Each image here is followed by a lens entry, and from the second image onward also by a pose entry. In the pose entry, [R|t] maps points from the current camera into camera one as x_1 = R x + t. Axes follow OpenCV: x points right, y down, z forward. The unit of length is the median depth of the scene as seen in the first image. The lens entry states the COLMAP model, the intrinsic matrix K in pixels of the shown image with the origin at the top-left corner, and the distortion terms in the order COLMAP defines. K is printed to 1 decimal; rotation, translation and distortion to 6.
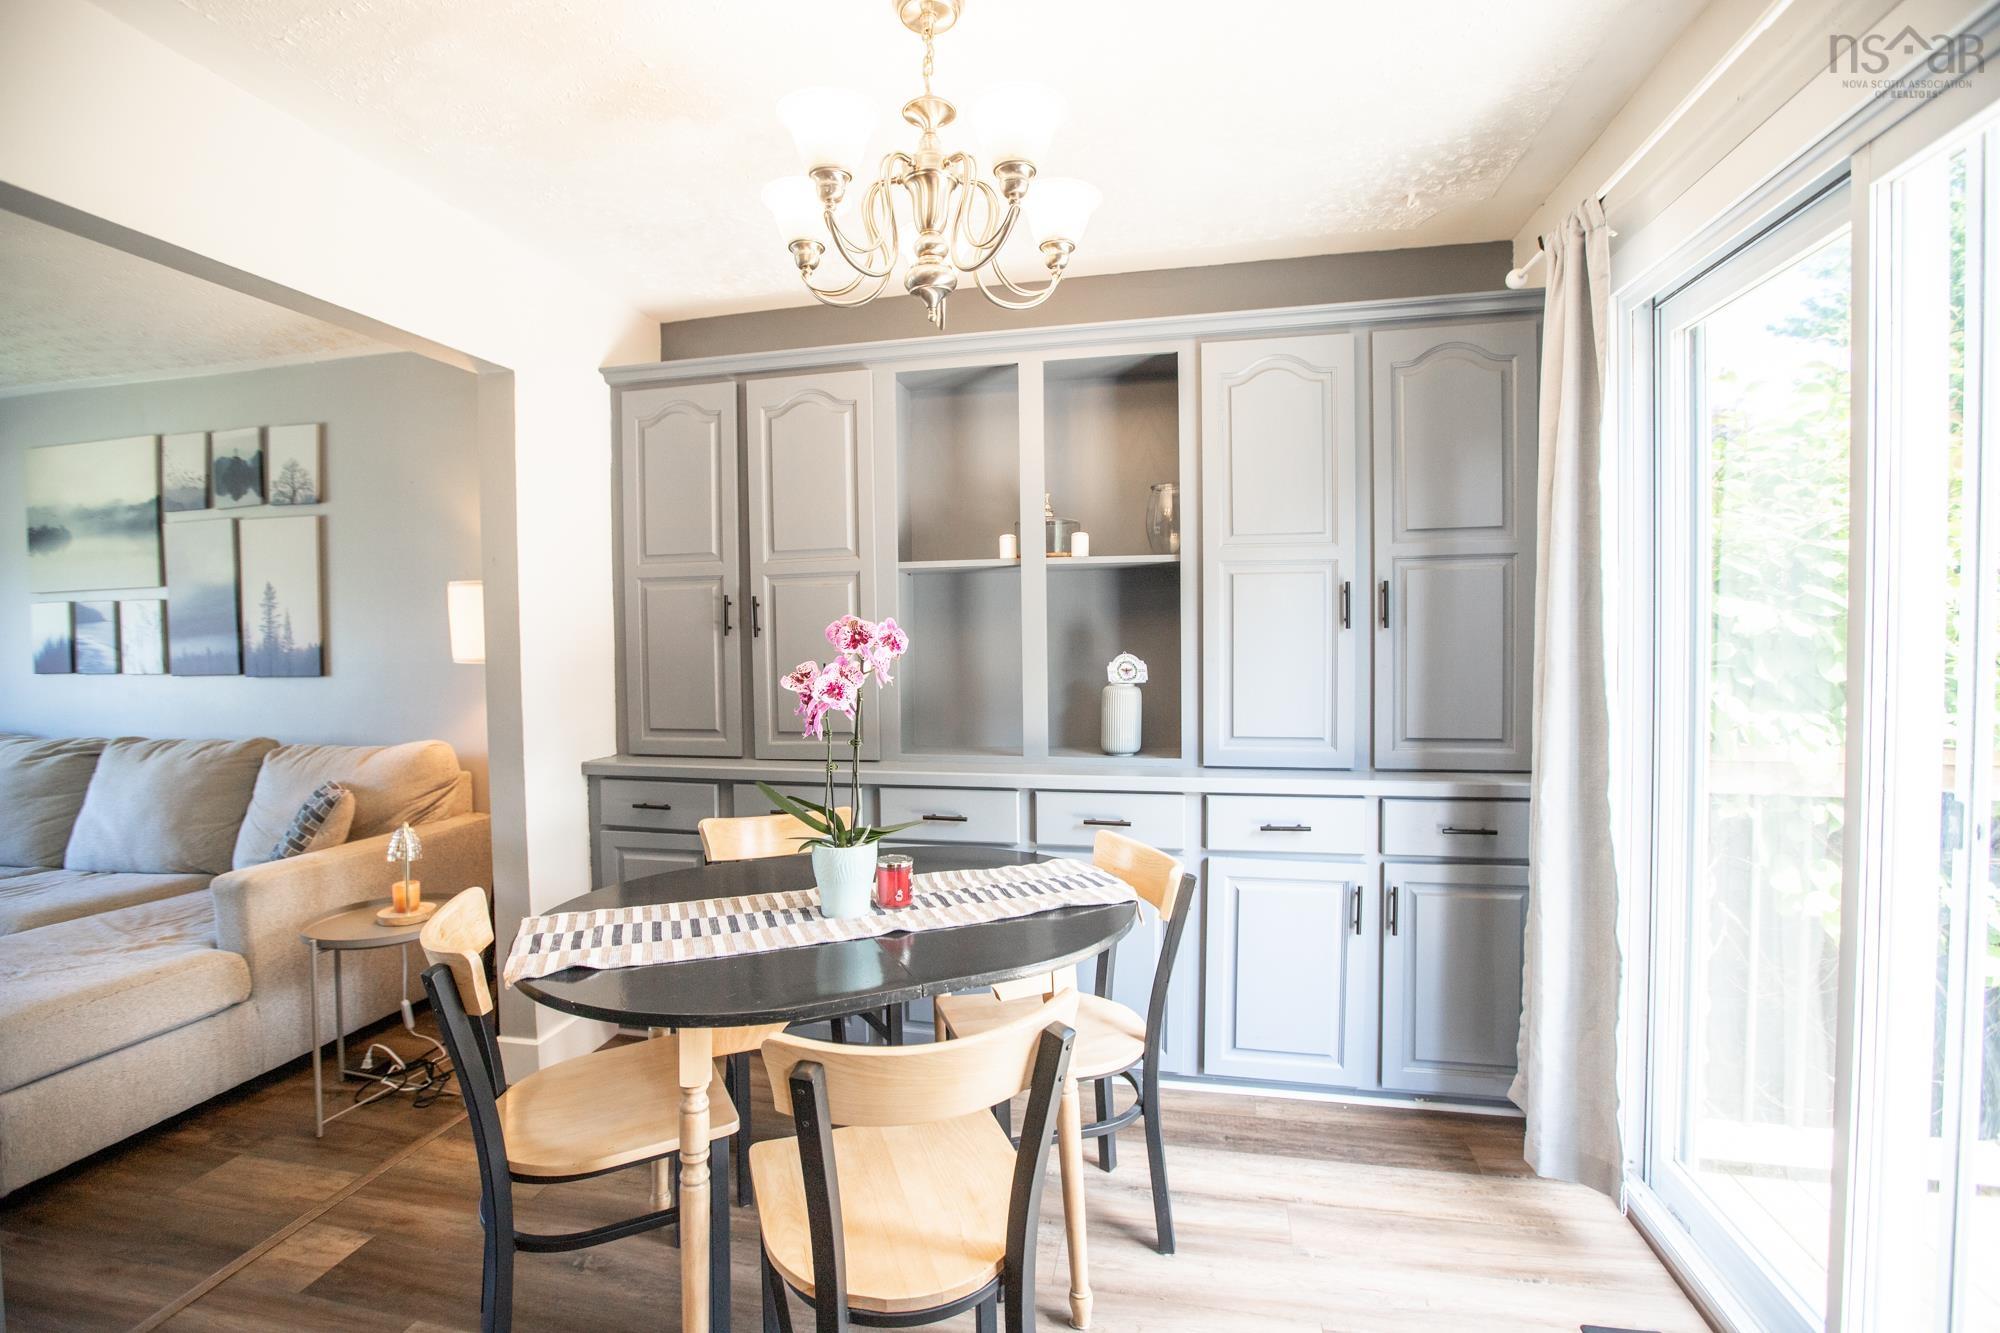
lens RADIAL K [[899.5, 0, 987.0], [0, 899.5, 660.7], [0, 0, 1]] dist [-0.026215, 0.001631]
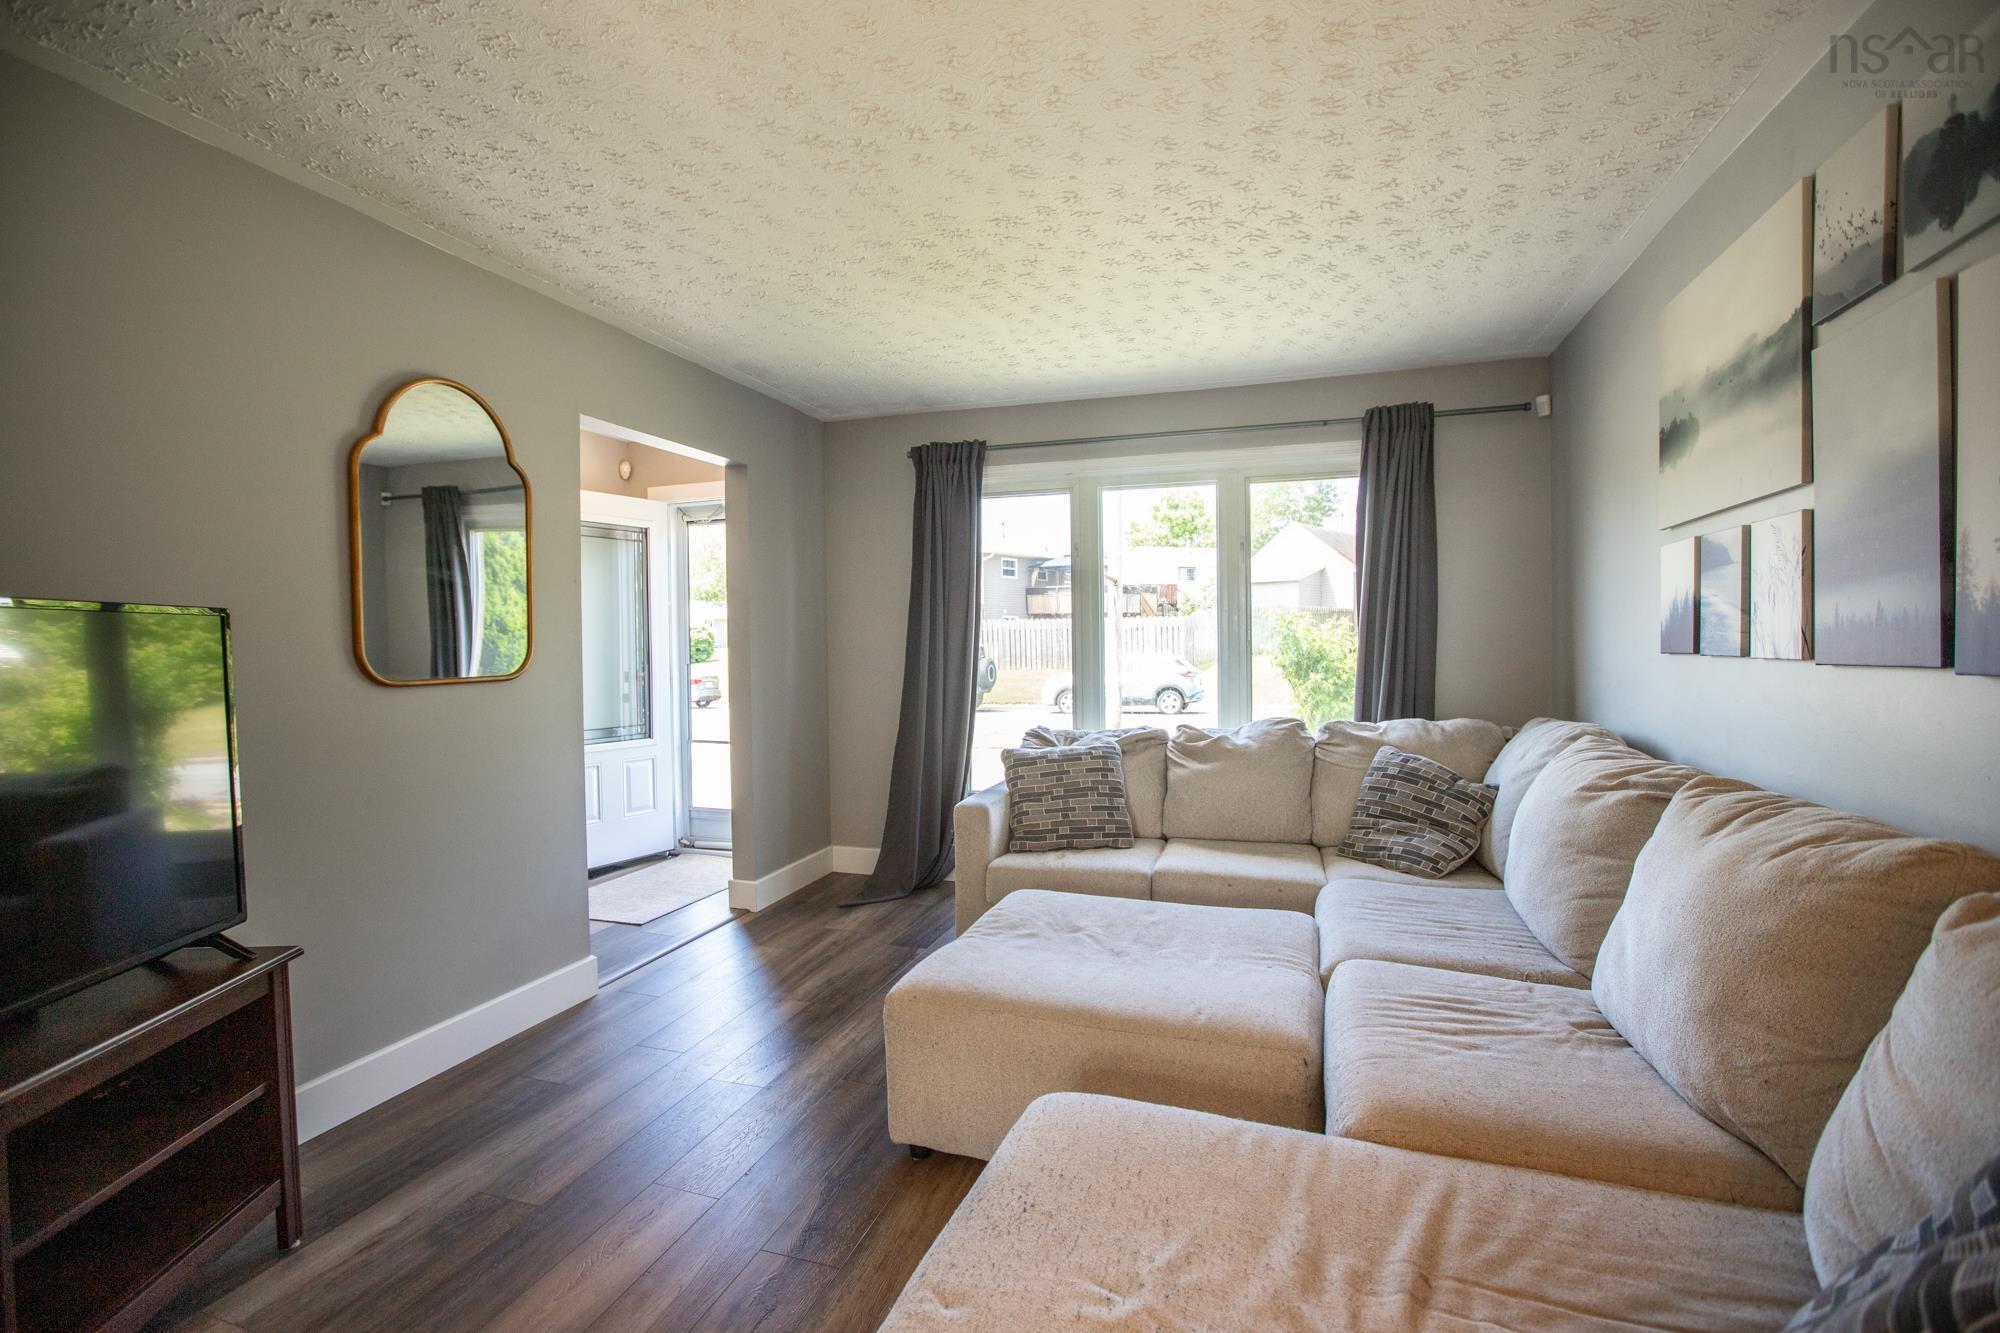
lens RADIAL K [[899.5, 0, 1001.1], [0, 899.5, 663.2], [0, 0, 1]] dist [-0.026215, 0.001631]
pose [[-0.088766, 0.037132, -0.995360, -0.497411], [-0.019166, 0.999056, 0.038979, 0.007239], [0.995868, 0.022537, -0.087971, 0.733092]]
